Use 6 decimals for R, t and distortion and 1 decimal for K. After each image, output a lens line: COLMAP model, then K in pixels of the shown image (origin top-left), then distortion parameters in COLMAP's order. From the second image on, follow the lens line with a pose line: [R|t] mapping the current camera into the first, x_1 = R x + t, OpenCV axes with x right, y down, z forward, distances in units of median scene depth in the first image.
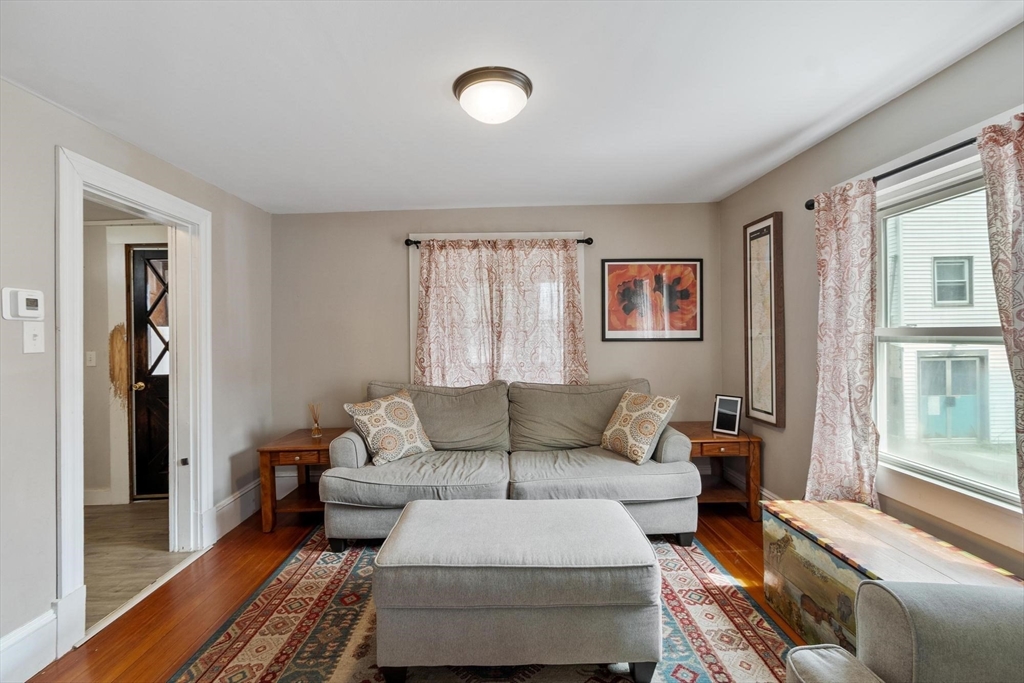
lens RADIAL K [[446.2, 0, 509.3], [0, 446.2, 336.2], [0, 0, 1]] dist [0.001539, -0.000093]
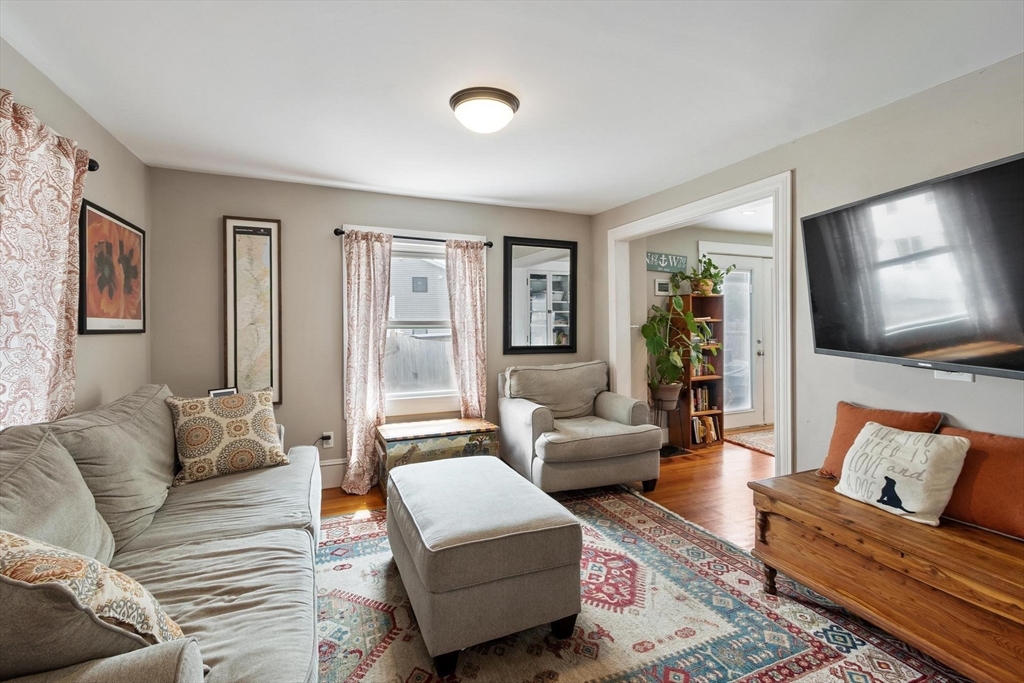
lens RADIAL K [[451.5, 0, 506.8], [0, 451.5, 326.4], [0, 0, 1]] dist [0.001363, 0.000092]
pose [[-0.363079, 0.006468, 0.931736, -0.687765], [0.009724, 0.999948, -0.003153, 0.009355], [-0.931708, 0.007915, -0.363123, 0.838810]]
